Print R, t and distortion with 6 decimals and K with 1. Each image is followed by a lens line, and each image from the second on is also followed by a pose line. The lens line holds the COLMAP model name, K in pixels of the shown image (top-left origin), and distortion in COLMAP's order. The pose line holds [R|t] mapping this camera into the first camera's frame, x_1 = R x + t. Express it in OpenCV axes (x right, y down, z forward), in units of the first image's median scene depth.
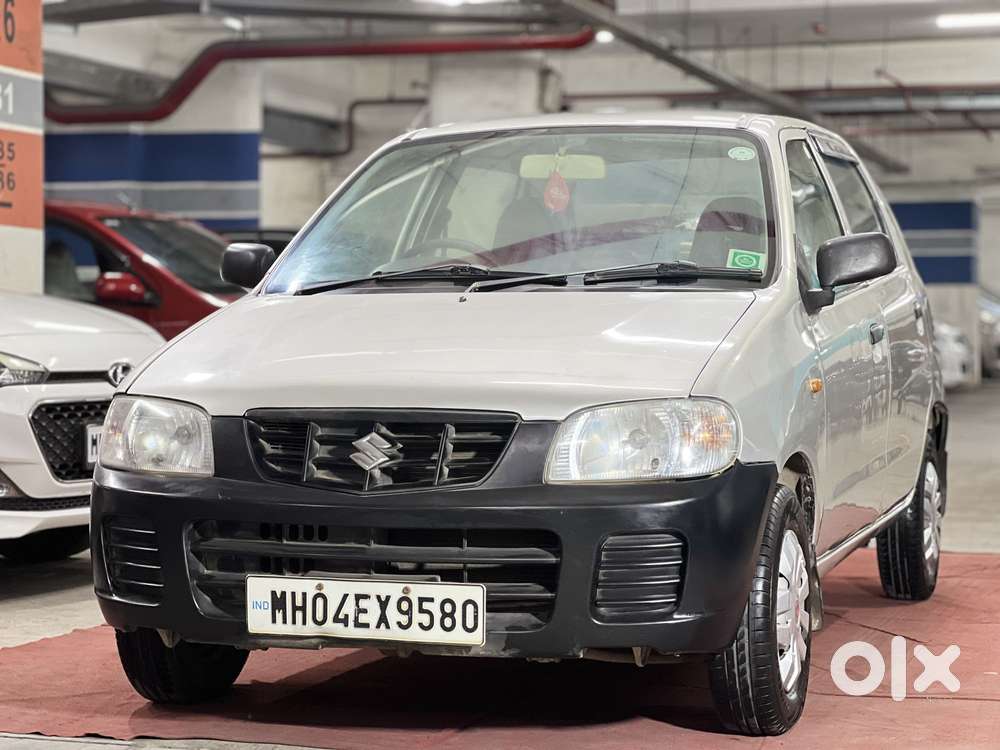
lens RADIAL K [[2193.8, 0, 494.1], [0, 2193.8, 372.5], [0, 0, 1]] dist [0.060707, 0.619062]
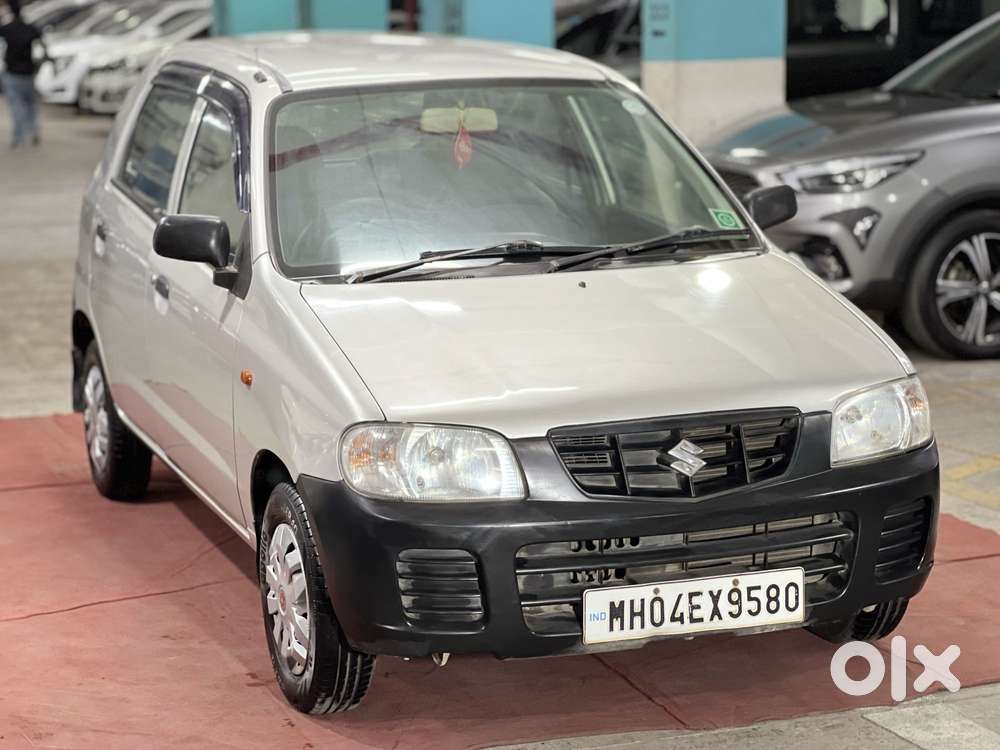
lens RADIAL K [[2219.0, 0, 453.8], [0, 2219.0, 376.2], [0, 0, 1]] dist [0.015919, 0.088338]
pose [[0.800341, -0.114427, 0.588524, -0.764617], [0.035734, 0.988977, 0.143693, -0.159777], [-0.598479, -0.093973, 0.795608, 0.215103]]
